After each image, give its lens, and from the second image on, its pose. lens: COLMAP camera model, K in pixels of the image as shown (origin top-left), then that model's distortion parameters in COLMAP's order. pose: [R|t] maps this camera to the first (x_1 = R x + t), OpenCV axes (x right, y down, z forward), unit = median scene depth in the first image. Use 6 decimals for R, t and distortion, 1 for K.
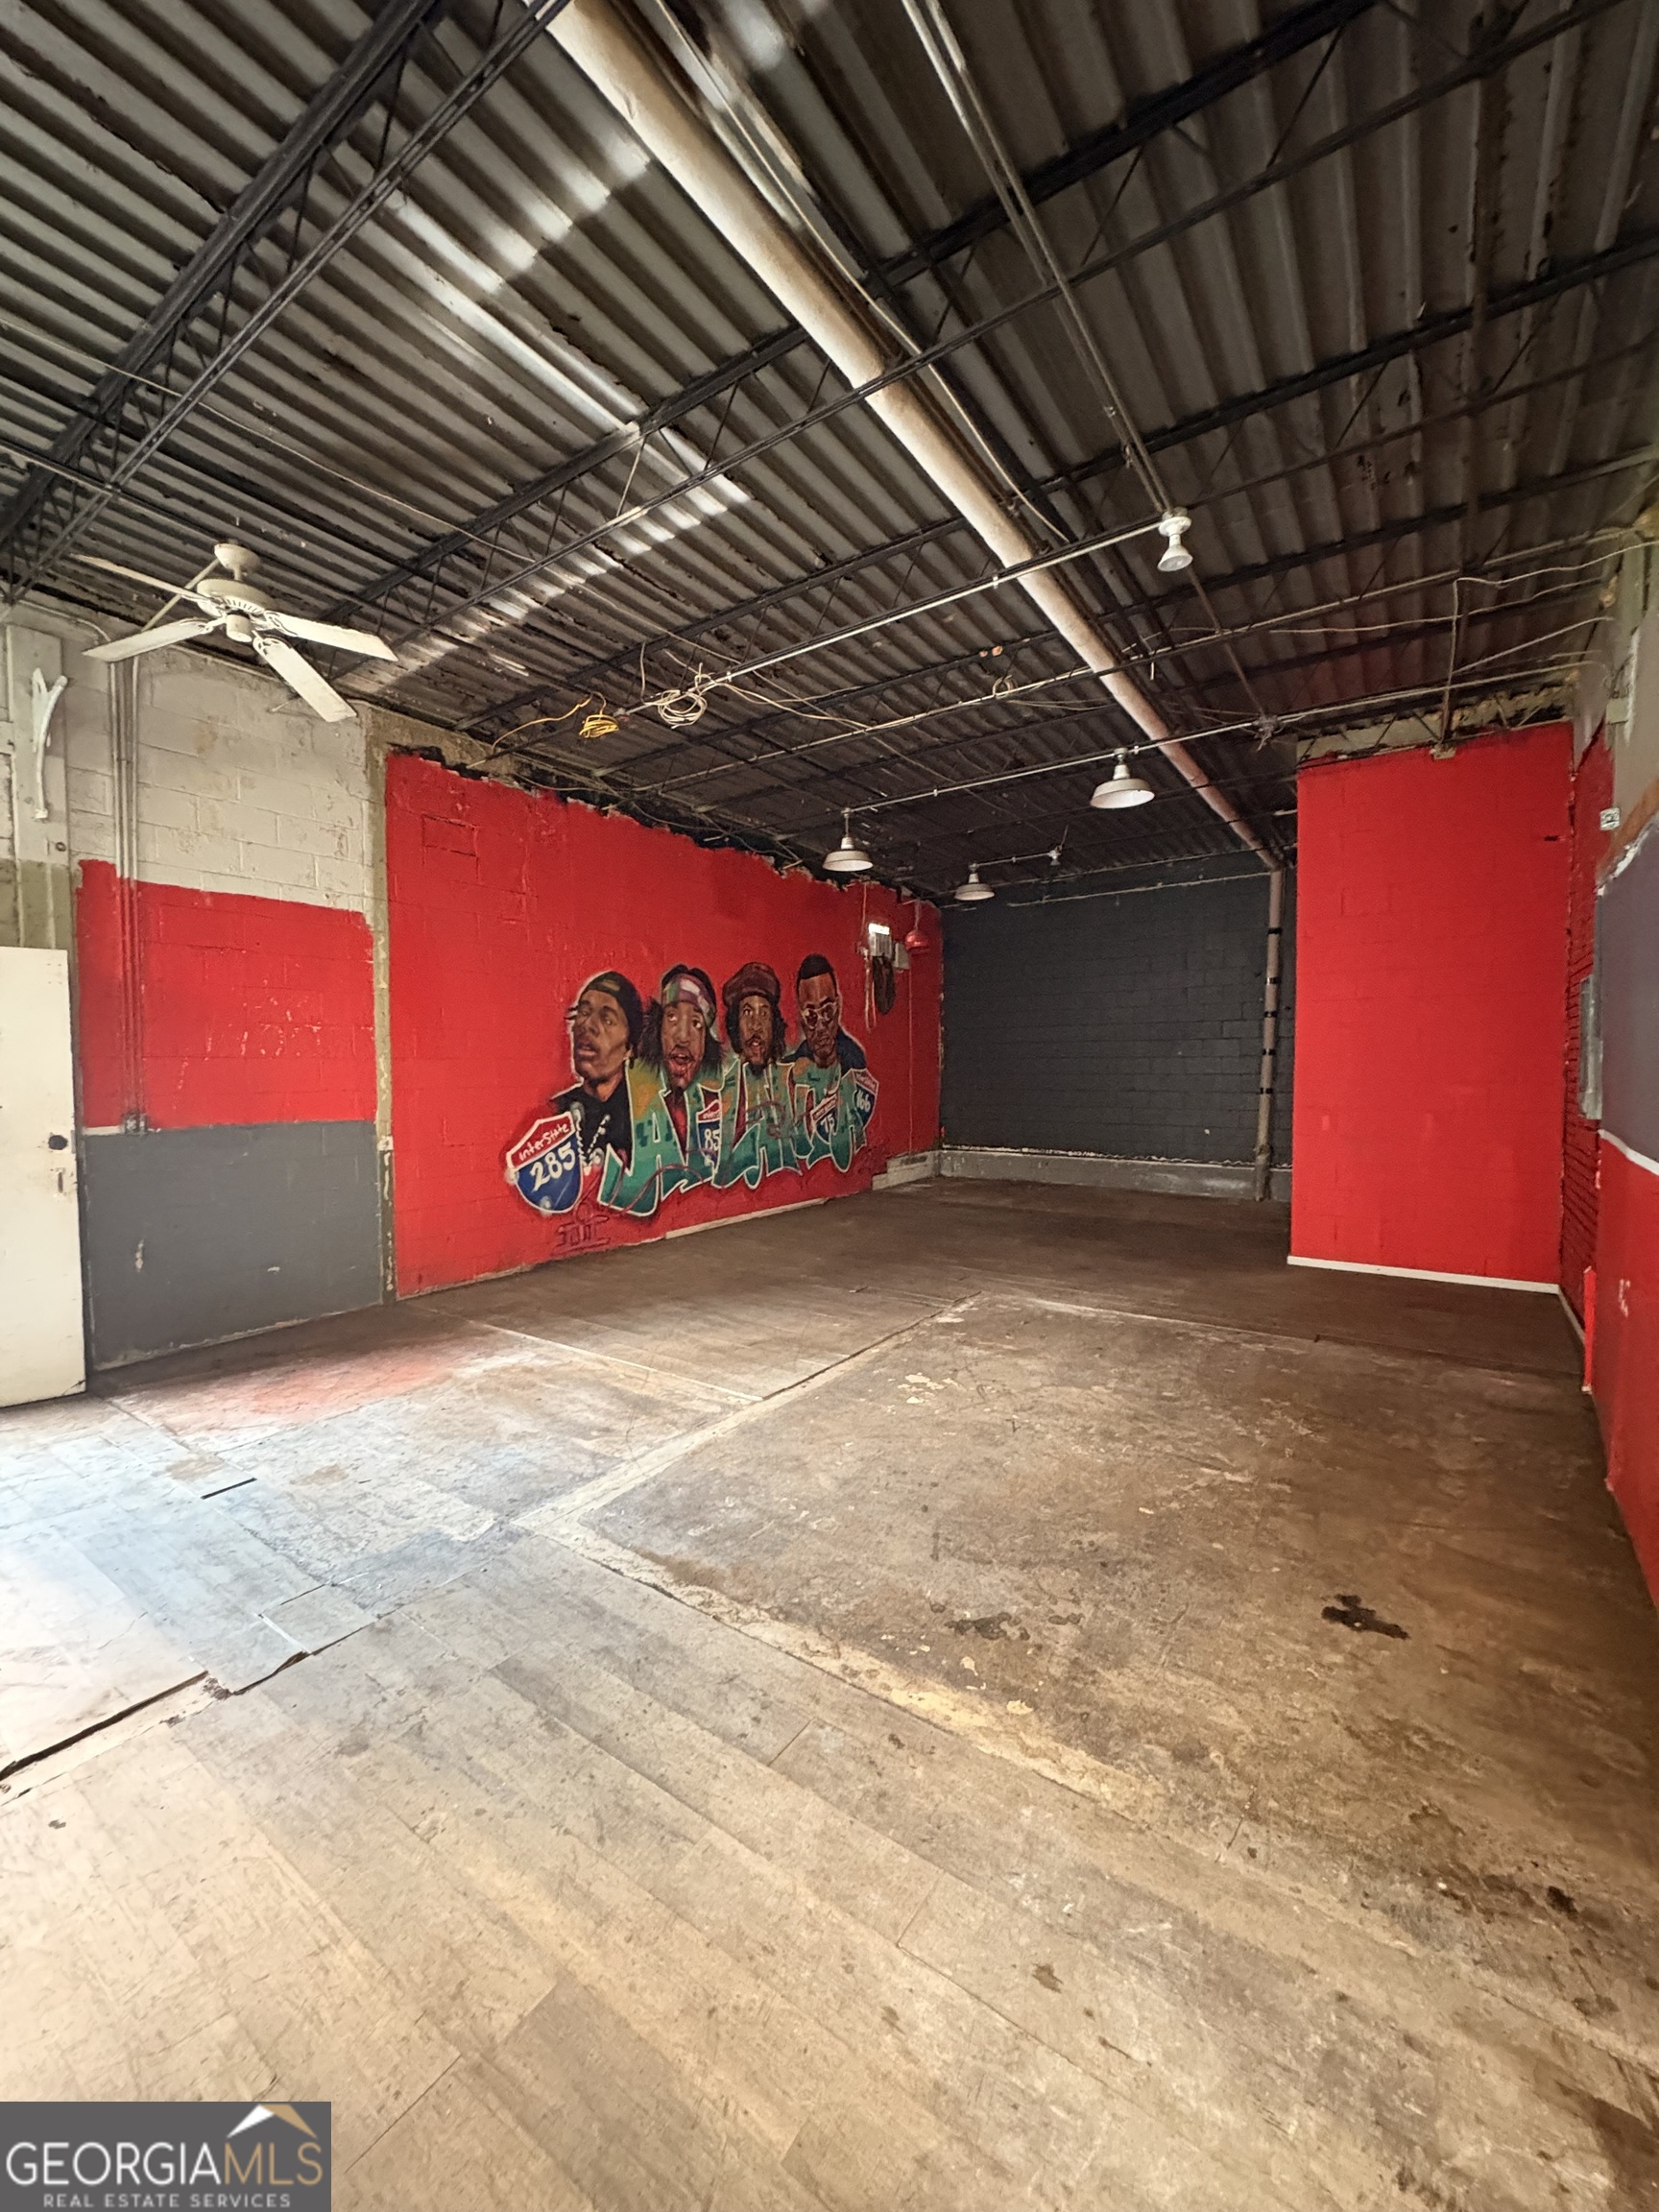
lens RADIAL K [[881.8, 0, 827.3], [0, 881.8, 1100.6], [0, 0, 1]] dist [-0.000707, 0.000128]
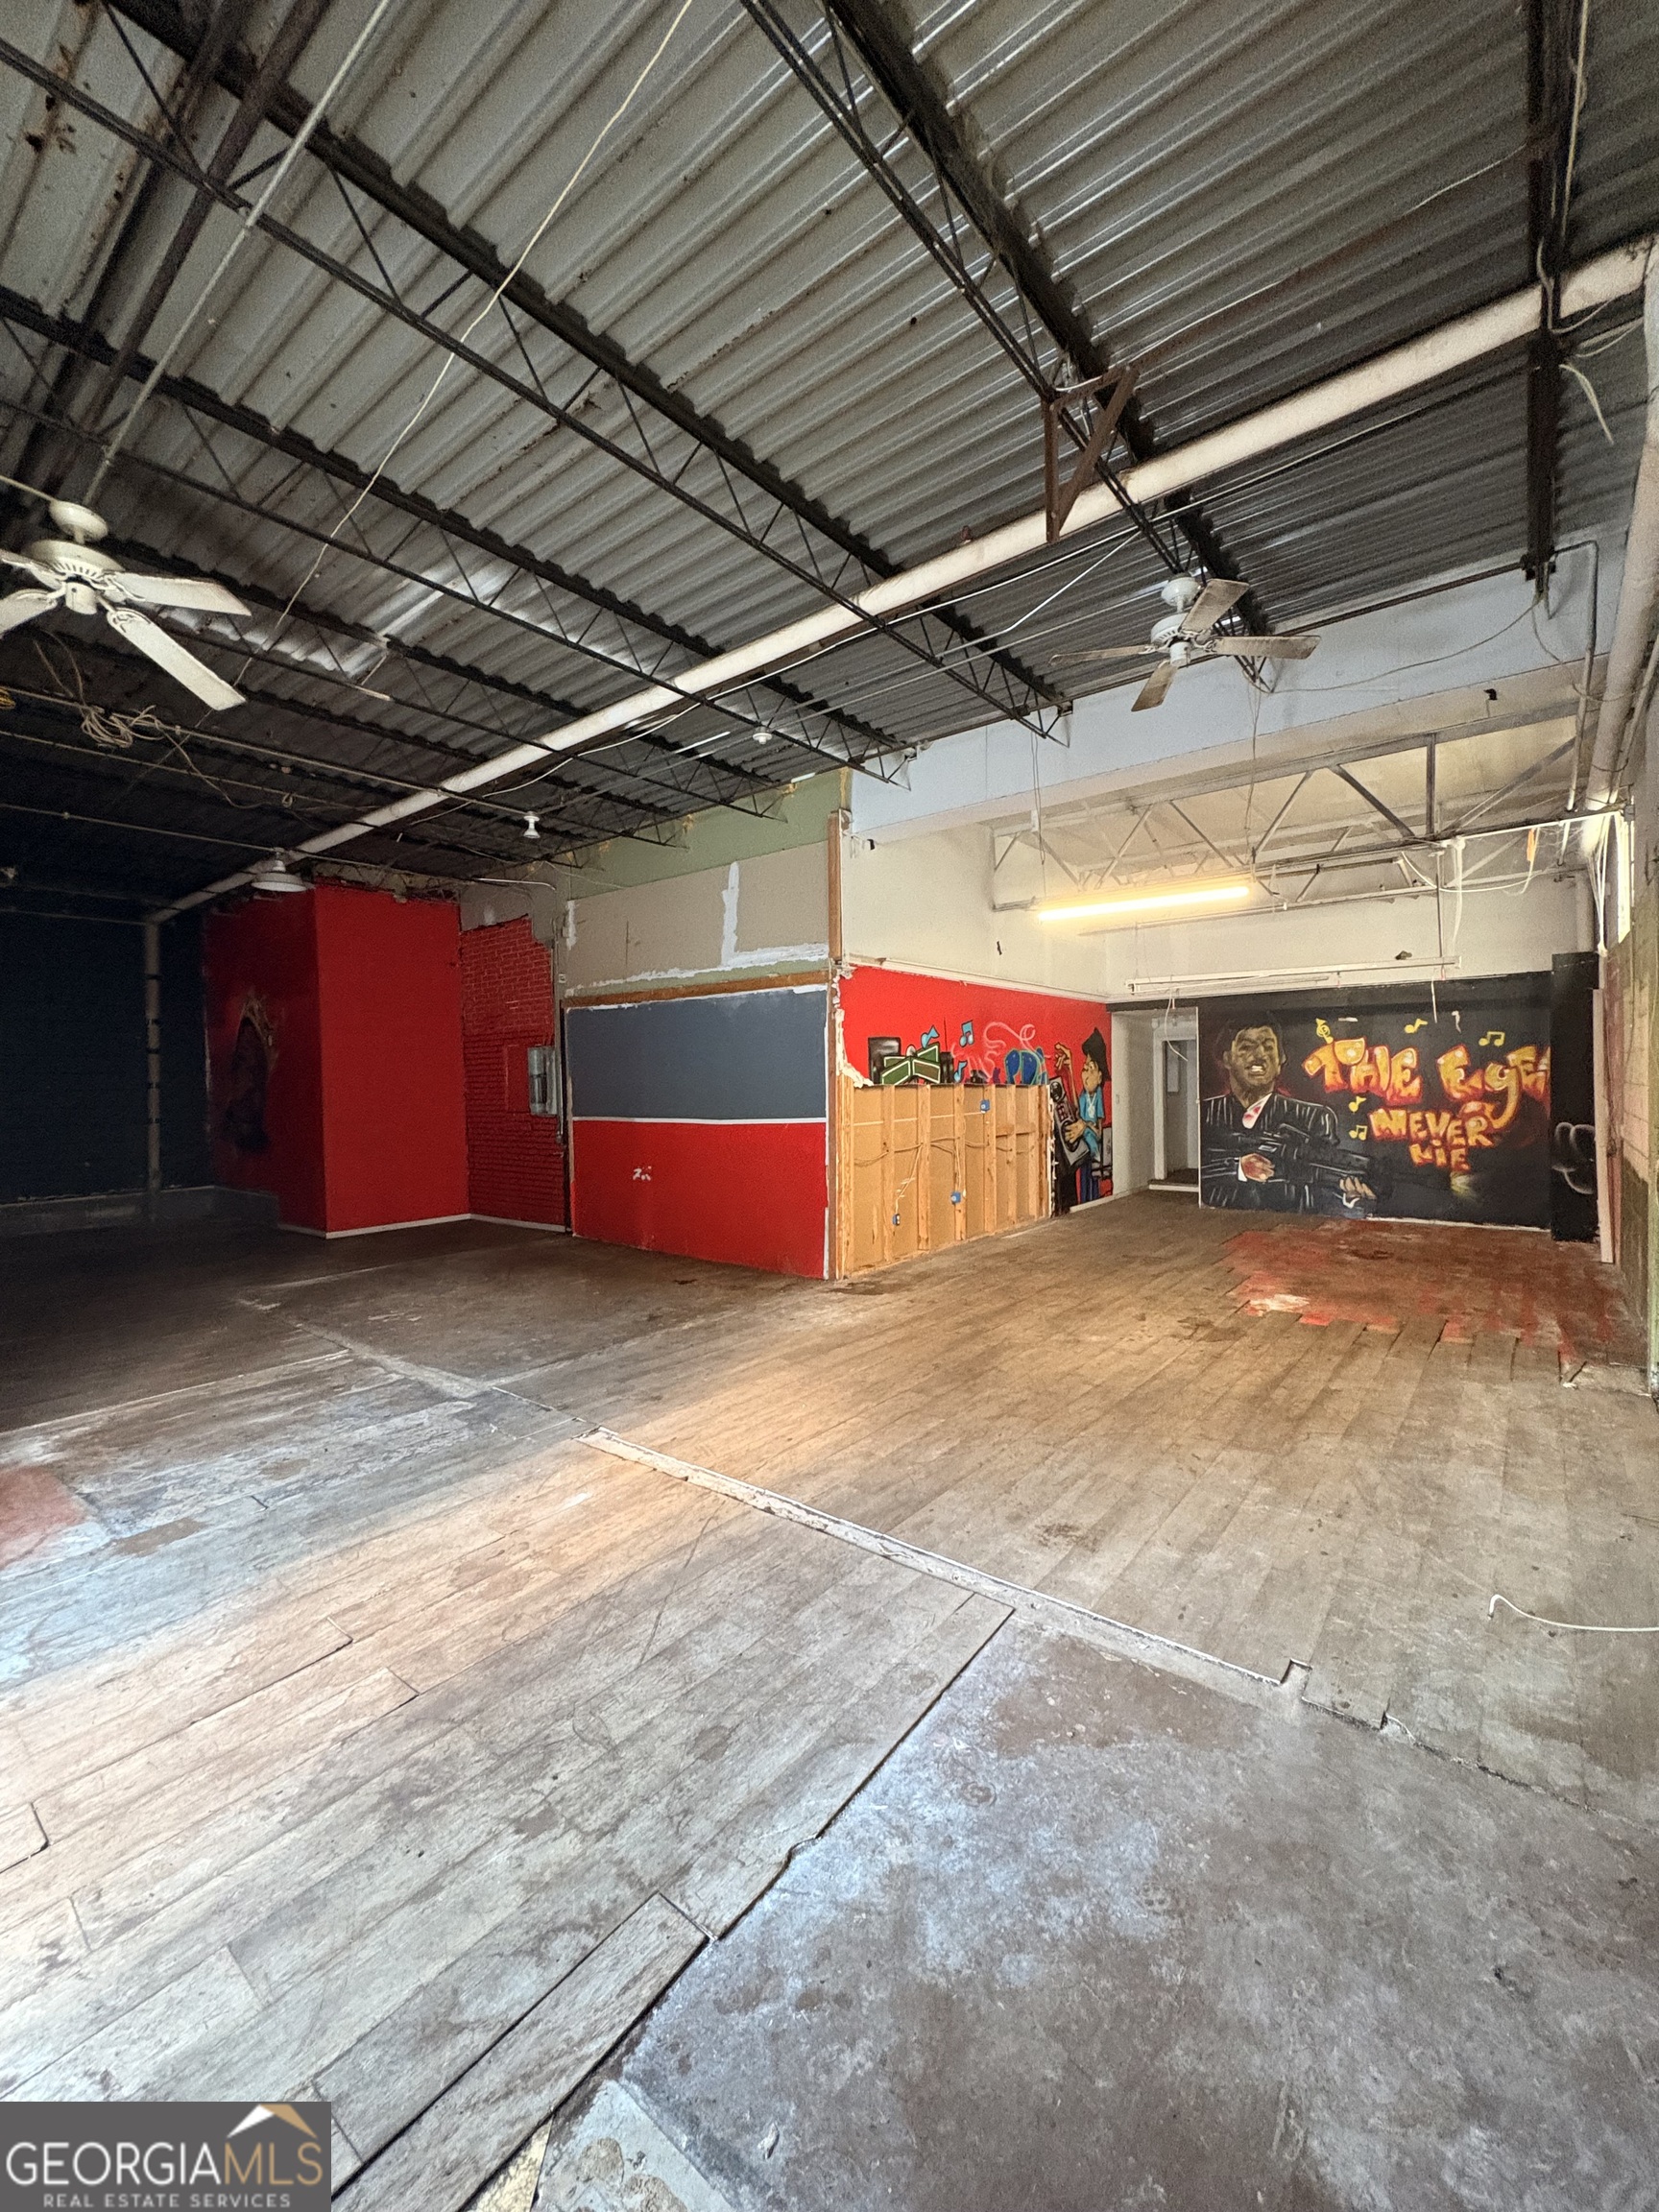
lens RADIAL K [[881.8, 0, 827.3], [0, 881.8, 1100.6], [0, 0, 1]] dist [-0.000707, 0.000128]
pose [[0.070623, -0.018441, 0.997333, -1.536091], [0.061688, 0.997996, 0.014085, -0.000078], [-0.995594, 0.060529, 0.071619, 0.223326]]
